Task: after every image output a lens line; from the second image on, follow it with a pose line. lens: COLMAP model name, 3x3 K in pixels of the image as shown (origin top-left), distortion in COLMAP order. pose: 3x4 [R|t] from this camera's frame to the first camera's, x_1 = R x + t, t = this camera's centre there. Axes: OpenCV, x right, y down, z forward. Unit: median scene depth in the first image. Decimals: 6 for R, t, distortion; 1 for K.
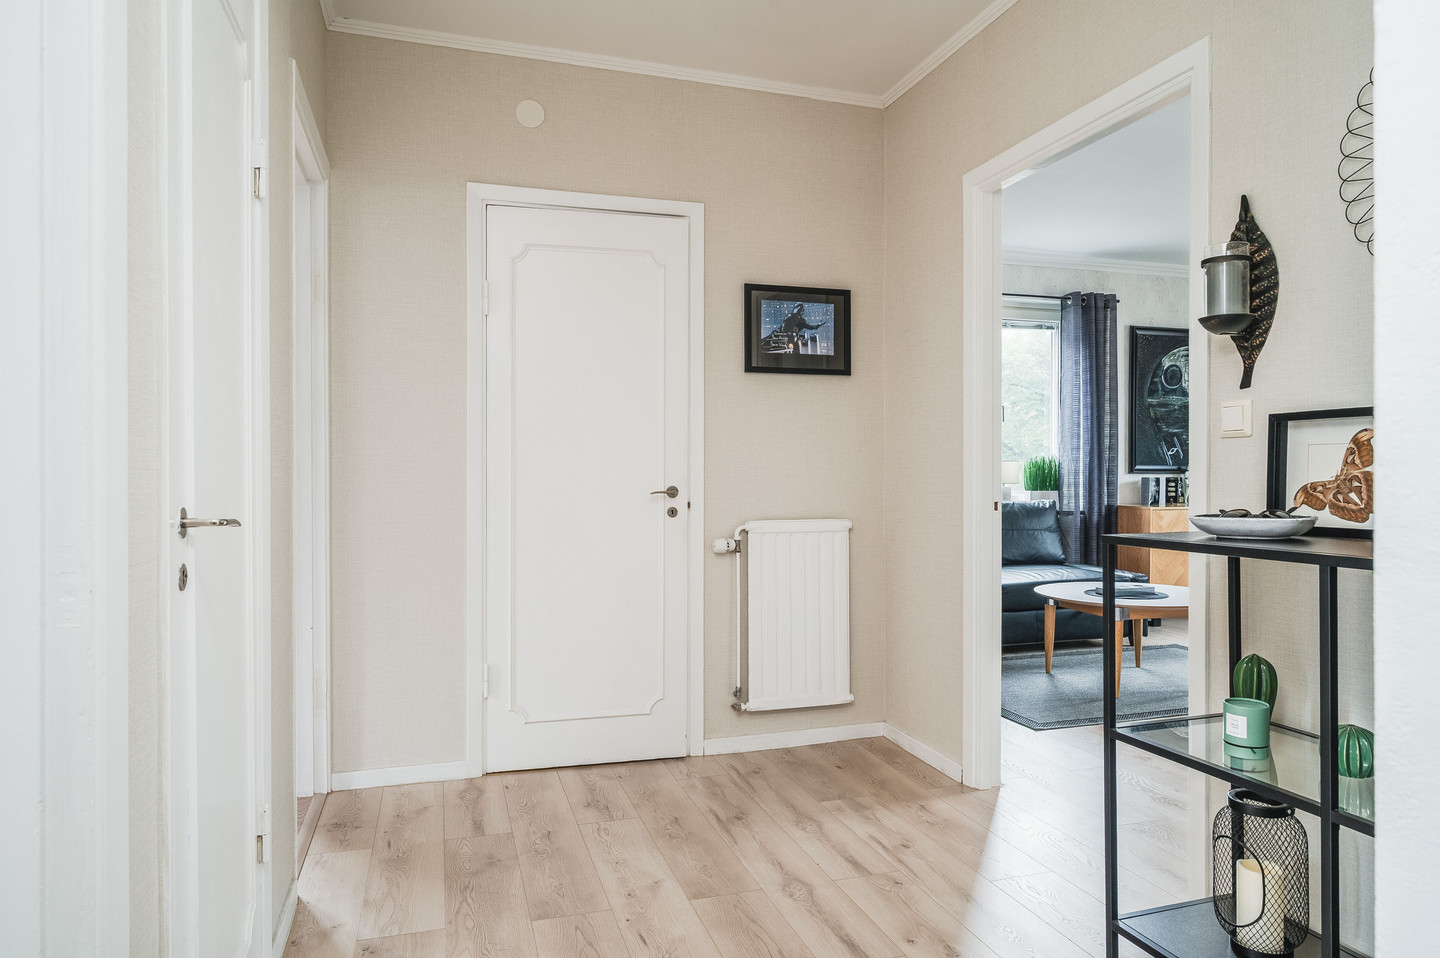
lens RADIAL K [[891.7, 0, 724.1], [0, 891.7, 480.1], [0, 0, 1]] dist [-0.007001, 0.000086]
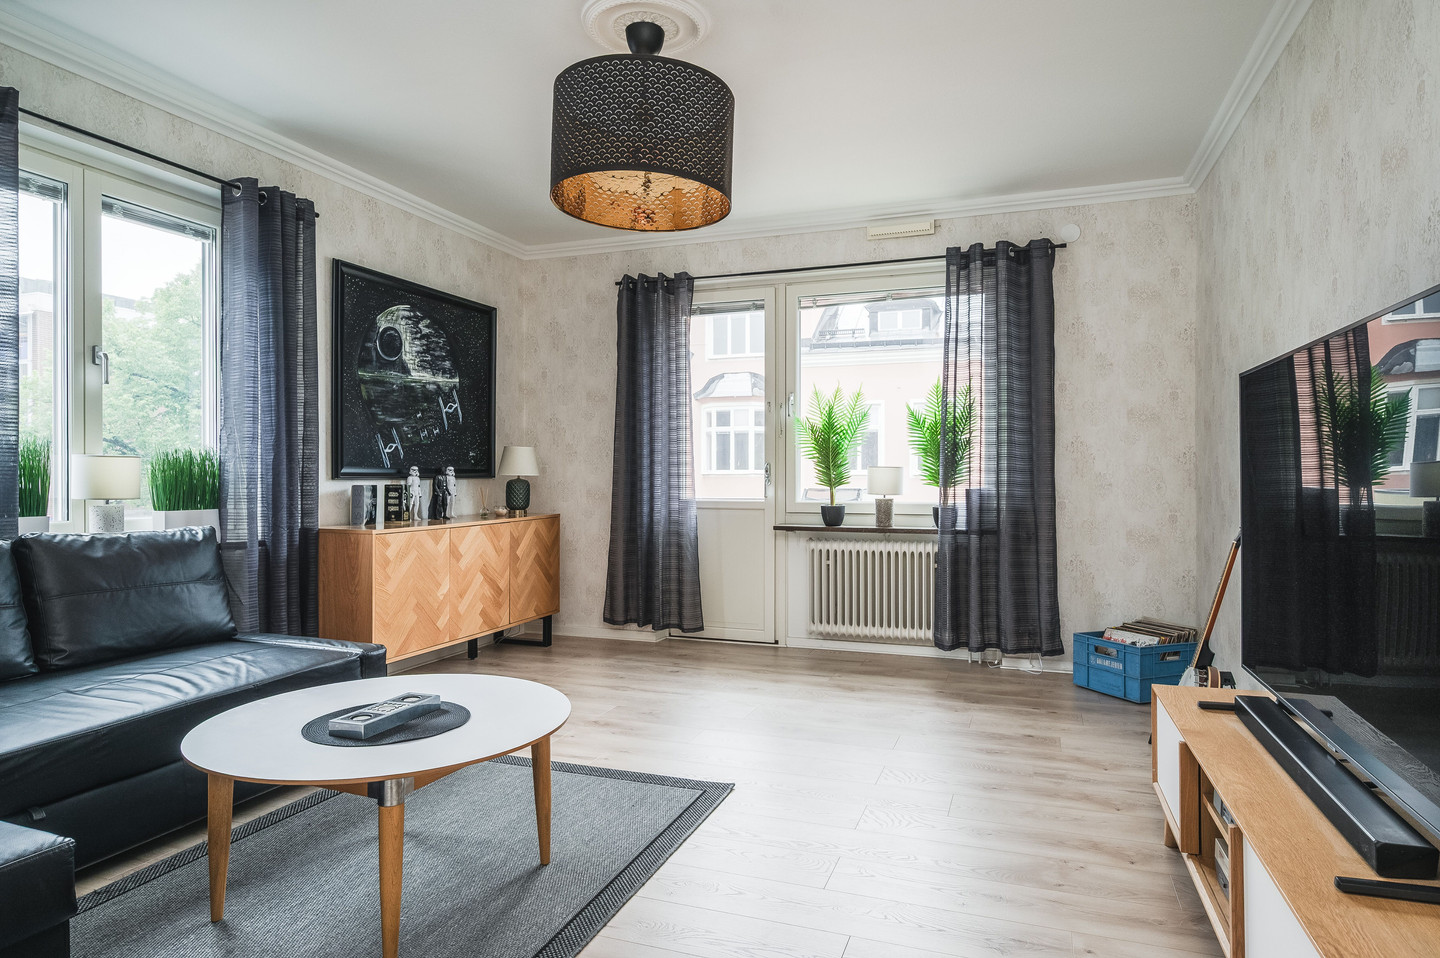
lens RADIAL K [[828.4, 0, 720.0], [0, 828.4, 479.0], [0, 0, 1]] dist [-0.001927, -0.001021]
pose [[0.599770, -0.001482, 0.800171, 0.134487], [0.006867, 0.999971, -0.003295, -0.003645], [-0.800143, 0.007471, 0.599763, 0.401813]]
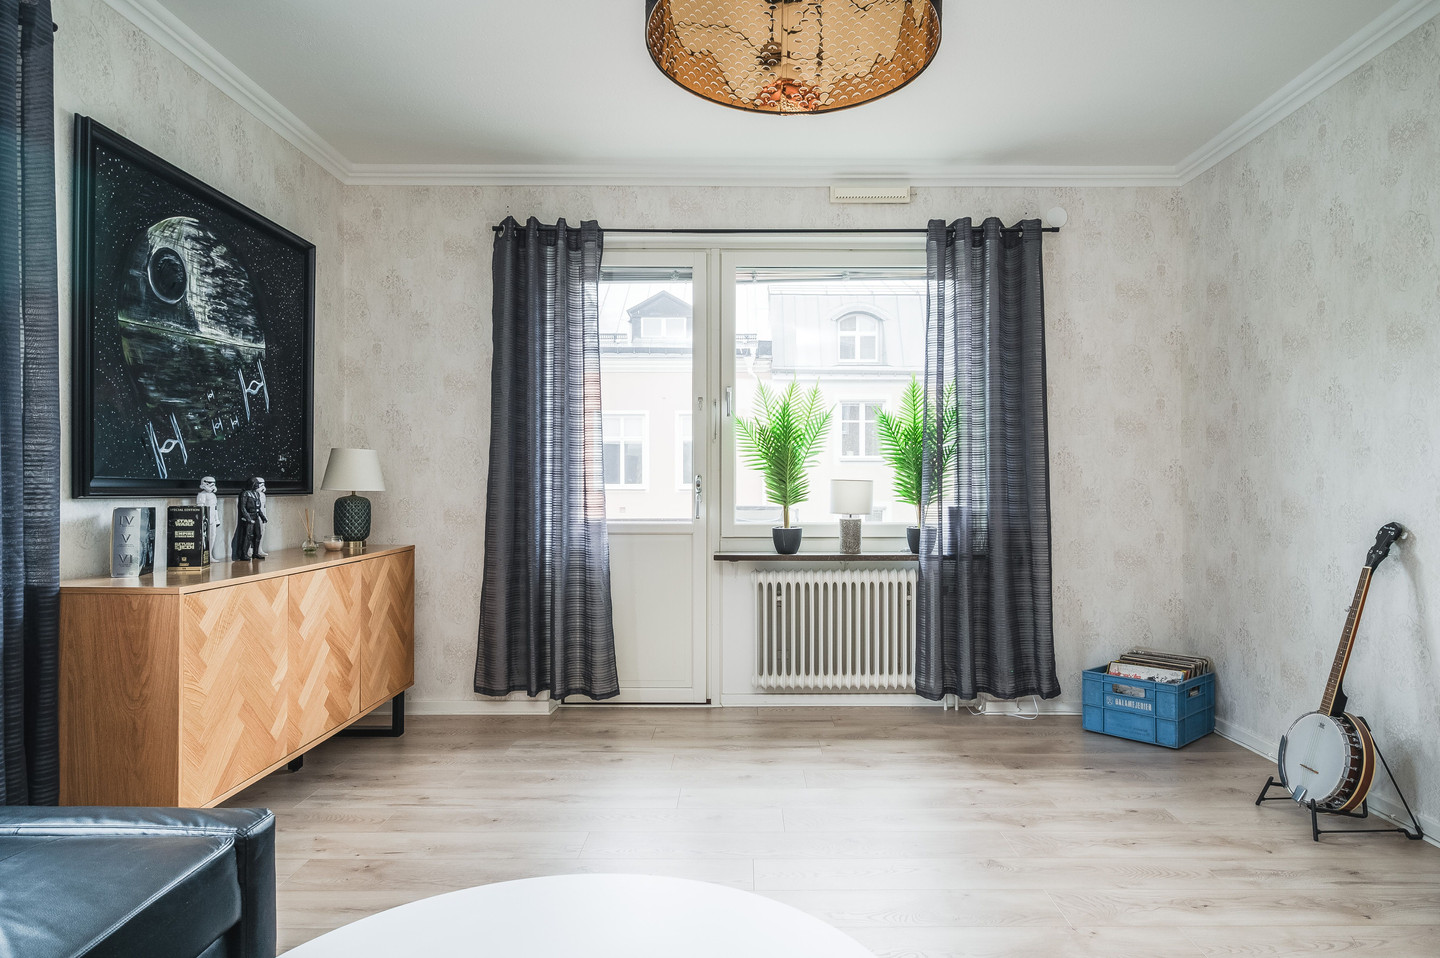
lens RADIAL K [[844.1, 0, 717.7], [0, 844.1, 488.8], [0, 0, 1]] dist [-0.000698, -0.000277]
pose [[0.294976, 0.002860, 0.955500, 0.193056], [0.009386, 0.999939, -0.005891, -0.006826], [-0.955459, 0.010706, 0.294931, 0.638881]]
